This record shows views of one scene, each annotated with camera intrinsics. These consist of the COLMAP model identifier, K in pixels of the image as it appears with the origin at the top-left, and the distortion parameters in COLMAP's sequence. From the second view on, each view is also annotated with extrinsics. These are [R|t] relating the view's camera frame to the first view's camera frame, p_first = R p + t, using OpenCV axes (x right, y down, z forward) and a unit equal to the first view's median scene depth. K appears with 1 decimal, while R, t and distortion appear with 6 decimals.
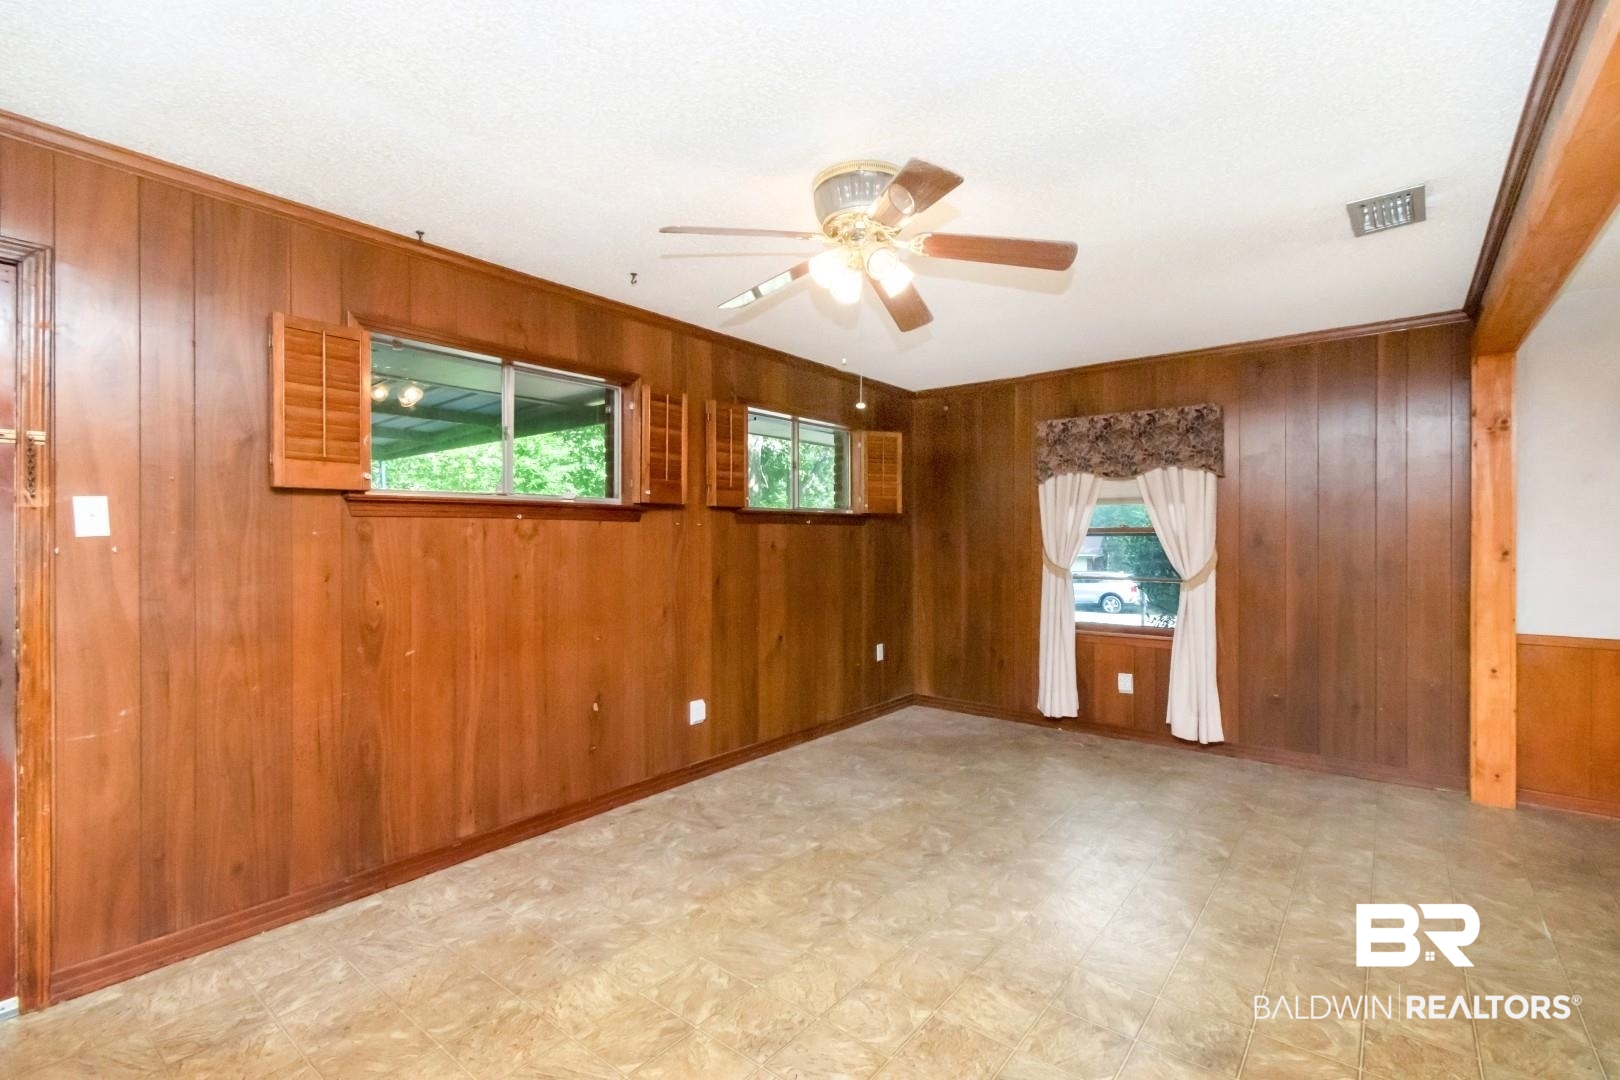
lens RADIAL K [[719.9, 0, 806.8], [0, 719.9, 543.7], [0, 0, 1]] dist [0.006089, -0.006132]
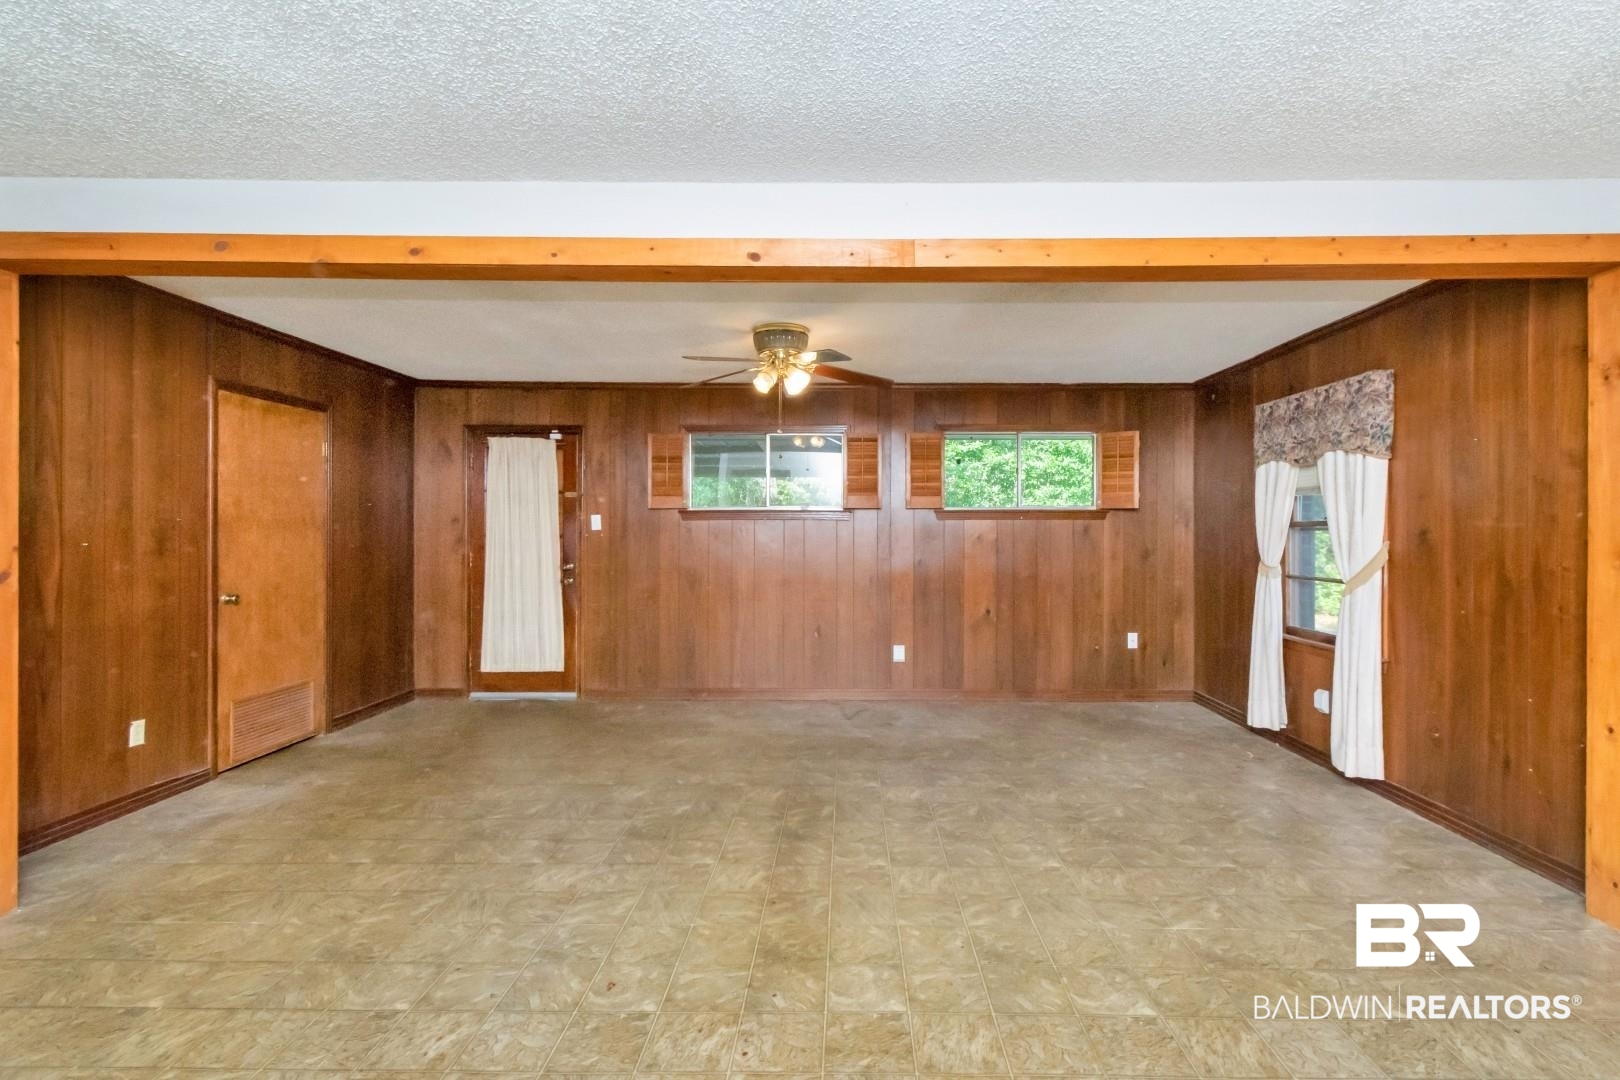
lens RADIAL K [[763.1, 0, 851.8], [0, 763.1, 528.6], [0, 0, 1]] dist [-0.001178, -0.000923]
pose [[0.627780, 0.001490, -0.778389, 0.862288], [-0.006409, 0.999974, -0.003256, -0.006817], [0.778364, 0.007033, 0.627774, -0.016543]]
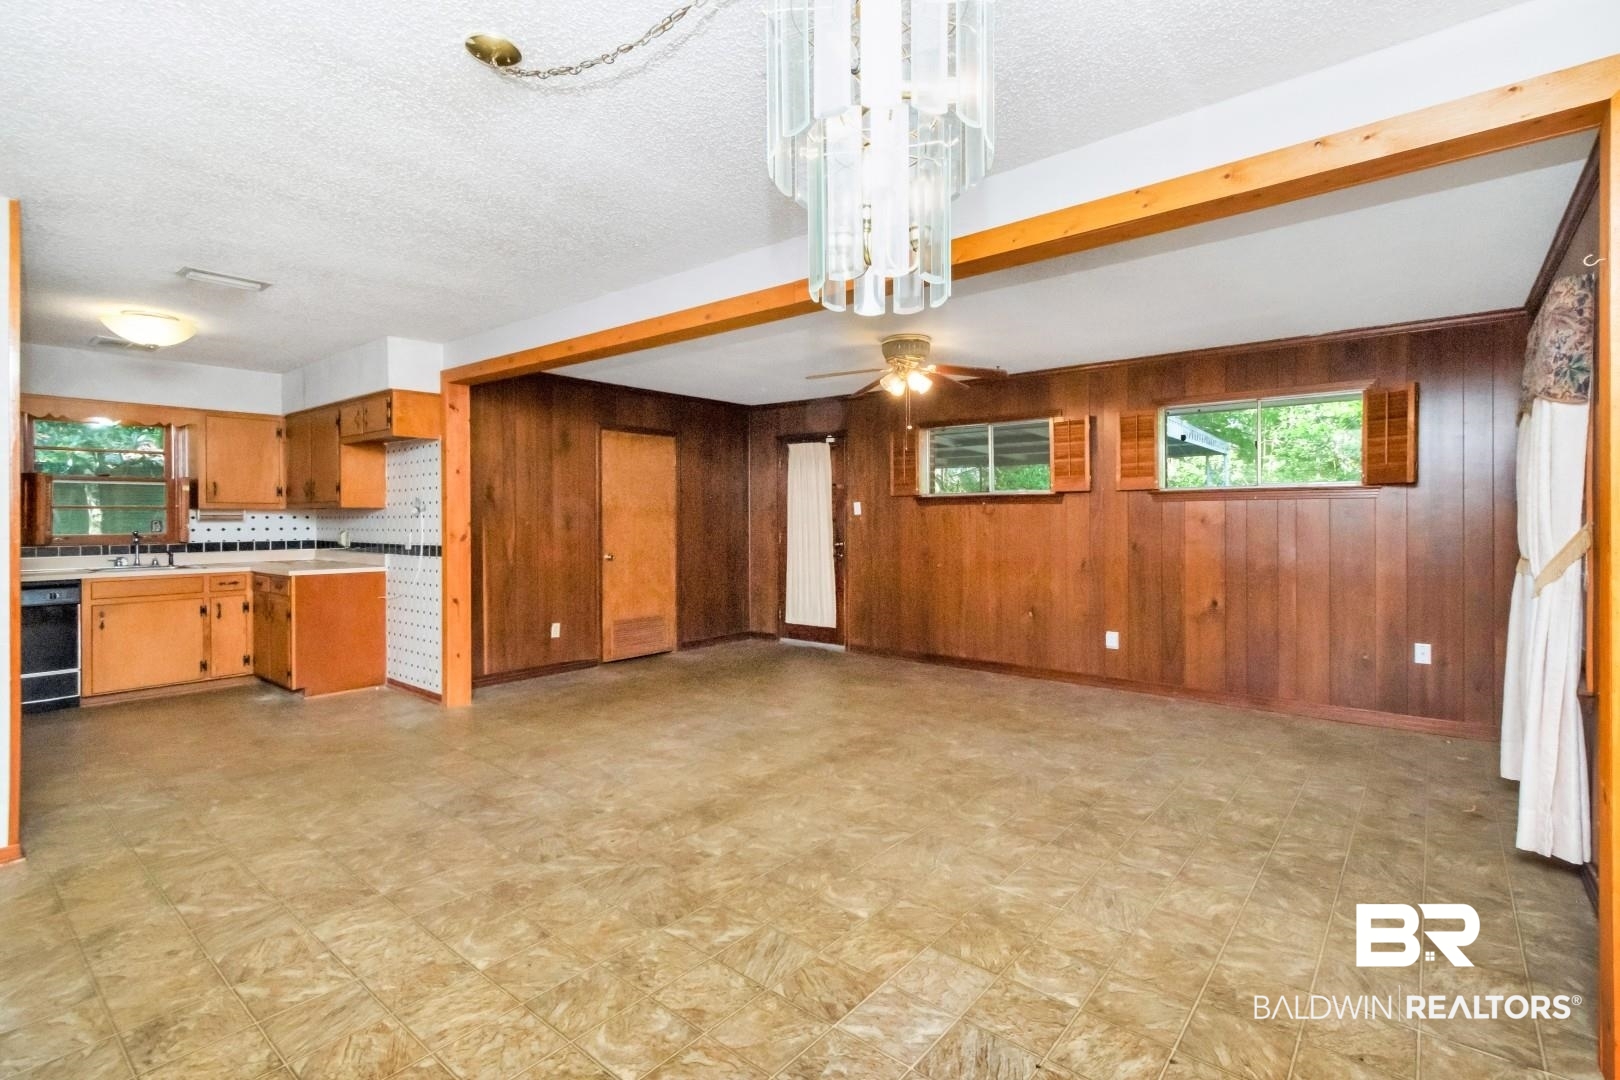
lens RADIAL K [[757.3, 0, 810.1], [0, 757.3, 507.1], [0, 0, 1]] dist [-0.000744, -0.000569]
pose [[-0.006081, -0.013030, -0.999897, 1.166034], [-0.003701, 0.999909, -0.013007, -0.000057], [0.999975, 0.003621, -0.006129, 0.387331]]
